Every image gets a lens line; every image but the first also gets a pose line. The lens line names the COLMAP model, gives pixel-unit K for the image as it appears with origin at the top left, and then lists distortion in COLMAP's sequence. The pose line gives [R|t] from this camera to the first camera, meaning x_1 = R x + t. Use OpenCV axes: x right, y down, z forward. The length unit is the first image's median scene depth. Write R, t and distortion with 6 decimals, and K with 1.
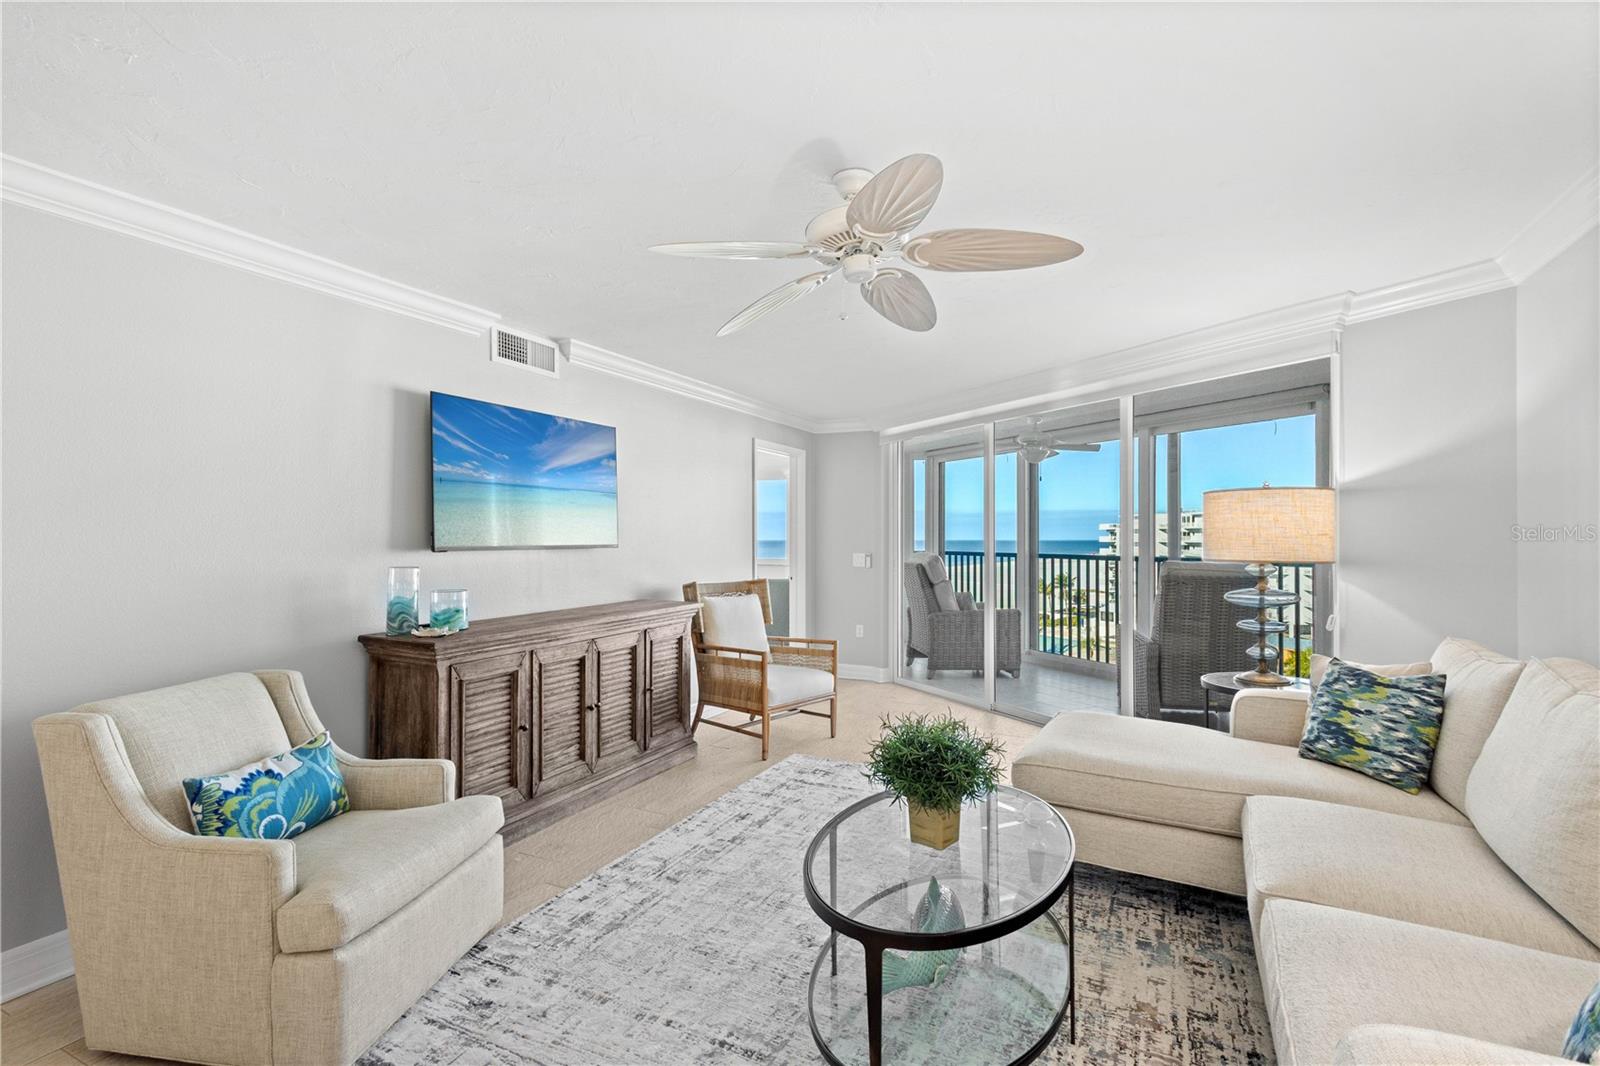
lens RADIAL K [[744.6, 0, 800.6], [0, 744.6, 532.7], [0, 0, 1]] dist [0.003074, 0.000186]
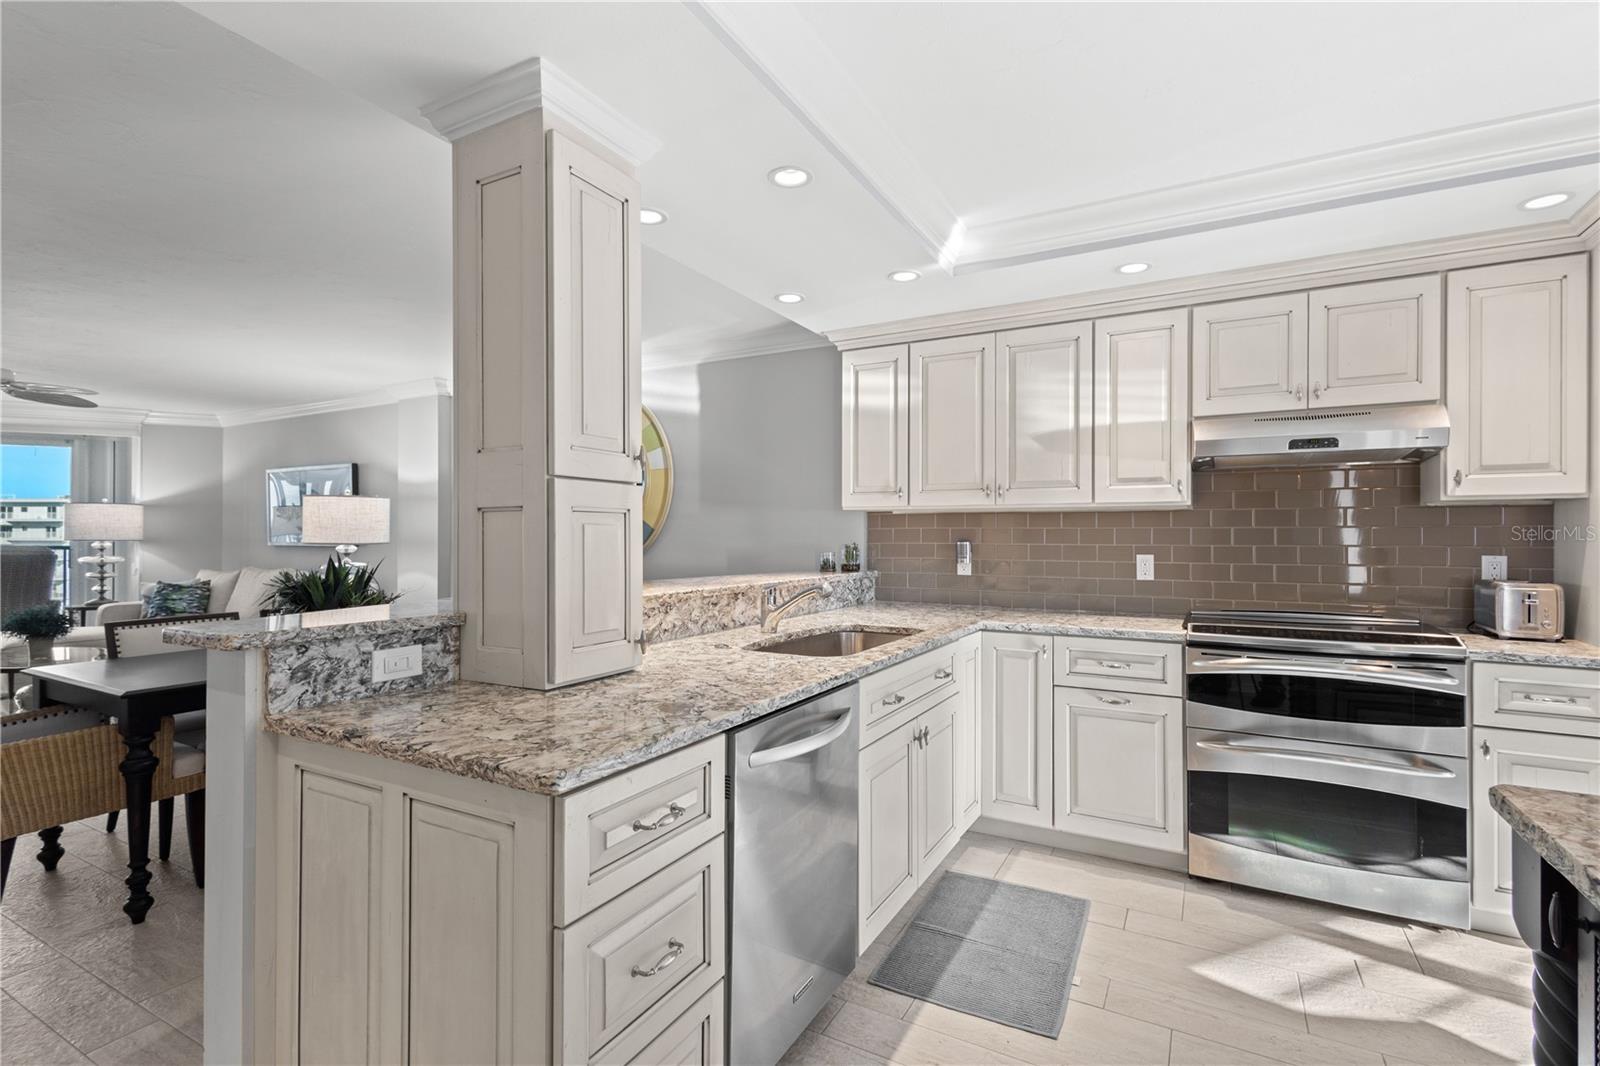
lens RADIAL K [[744.6, 0, 802.4], [0, 744.6, 533.0], [0, 0, 1]] dist [0.003074, 0.000186]
pose [[0.034110, -0.001445, 0.999417, -1.581350], [-0.004029, 0.999991, 0.001583, 0.011699], [-0.999410, -0.004080, 0.034103, -1.097270]]
